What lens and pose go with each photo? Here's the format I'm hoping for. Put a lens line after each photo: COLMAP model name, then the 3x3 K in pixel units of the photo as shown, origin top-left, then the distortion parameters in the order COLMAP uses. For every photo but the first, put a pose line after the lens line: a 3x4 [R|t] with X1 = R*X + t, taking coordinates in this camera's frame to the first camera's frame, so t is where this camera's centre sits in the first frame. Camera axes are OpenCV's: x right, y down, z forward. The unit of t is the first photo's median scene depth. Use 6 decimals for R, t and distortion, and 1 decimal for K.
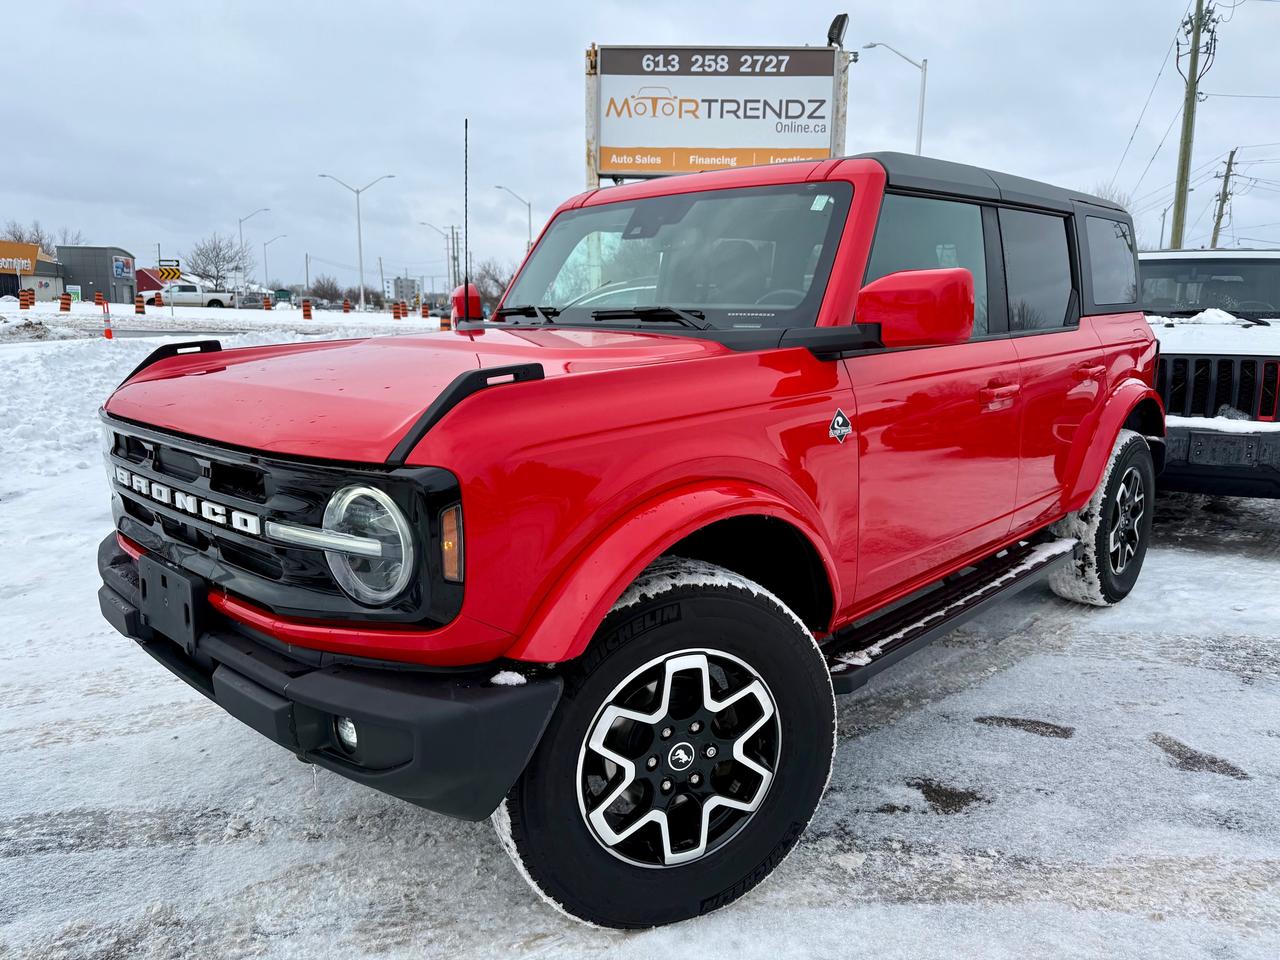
lens RADIAL K [[969.4, 0, 639.3], [0, 969.4, 491.2], [0, 0, 1]] dist [0.000874, -0.031415]
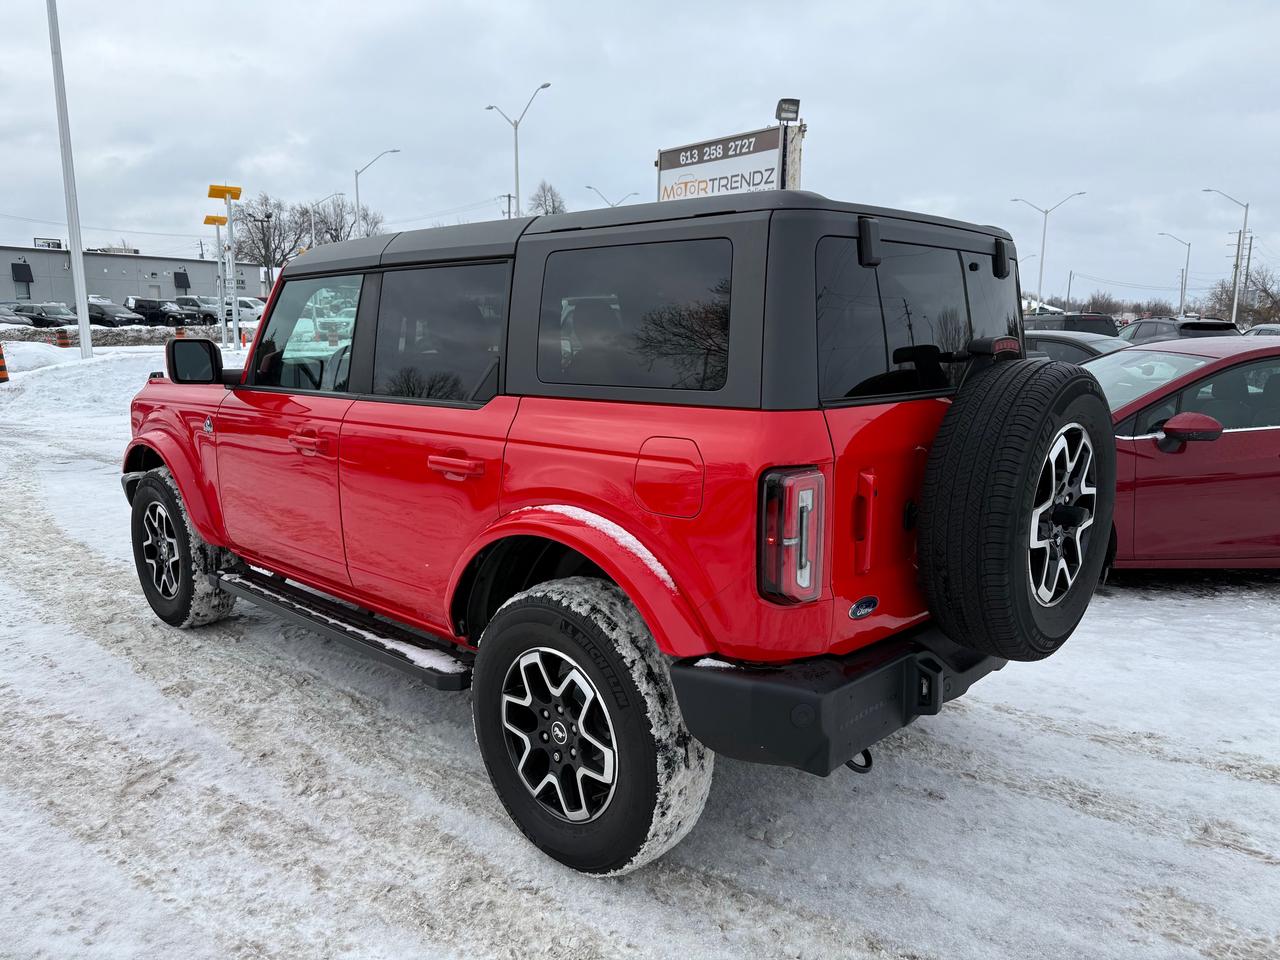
lens RADIAL K [[955.3, 0, 675.7], [0, 955.3, 516.8], [0, 0, 1]] dist [-0.000435, -0.004754]
pose [[0.687918, 0.126044, -0.714760, 2.538554], [-0.117989, 0.991126, 0.061221, -0.014909], [0.716134, 0.042219, 0.696685, 0.096497]]
